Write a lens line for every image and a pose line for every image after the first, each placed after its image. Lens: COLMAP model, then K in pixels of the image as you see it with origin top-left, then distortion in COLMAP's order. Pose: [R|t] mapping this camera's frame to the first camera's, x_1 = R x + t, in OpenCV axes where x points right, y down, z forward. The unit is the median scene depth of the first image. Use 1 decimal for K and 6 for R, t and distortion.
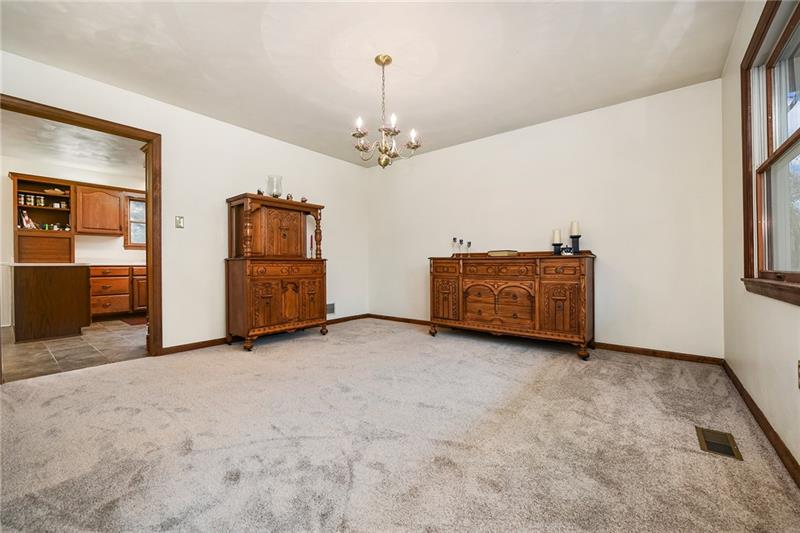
lens RADIAL K [[333.1, 0, 404.7], [0, 333.1, 266.2], [0, 0, 1]] dist [-0.000505, 0.000188]
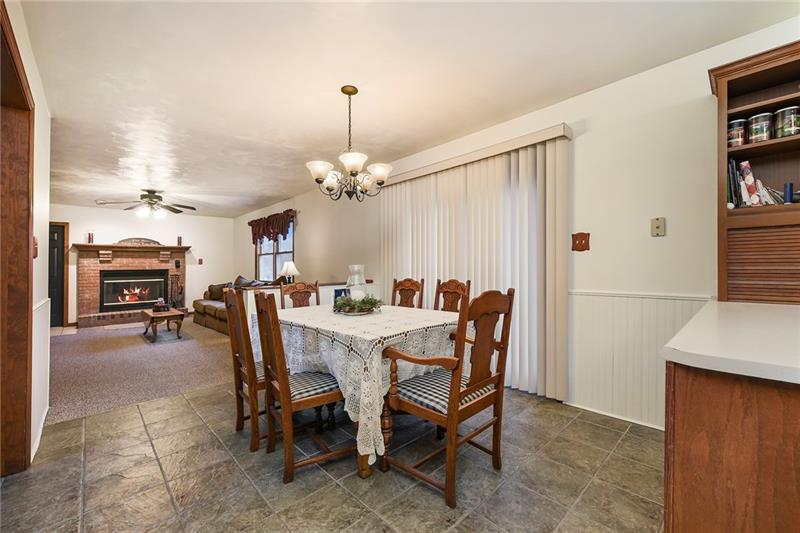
lens RADIAL K [[333.1, 0, 397.1], [0, 333.1, 262.2], [0, 0, 1]] dist [-0.000505, 0.000188]
pose [[-0.145865, 0.008993, -0.989264, -0.710412], [0.008342, 0.999934, 0.007860, -0.058832], [0.989269, -0.007106, -0.145931, 0.664912]]
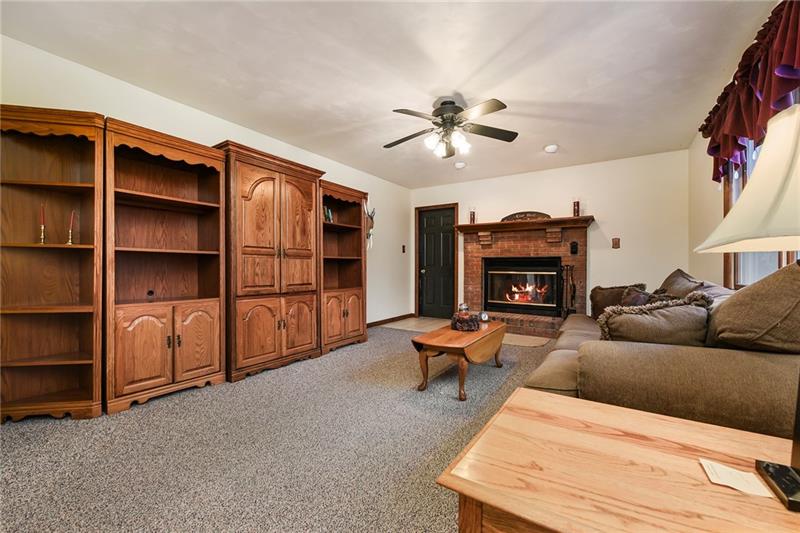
lens RADIAL K [[322.3, 0, 425.9], [0, 322.3, 268.7], [0, 0, 1]] dist [0.000766, 0.000021]
pose [[-0.995681, -0.003874, -0.092759, -1.517167], [-0.003526, 0.999986, -0.003916, 0.008914], [0.092773, -0.003572, -0.995681, 0.314944]]
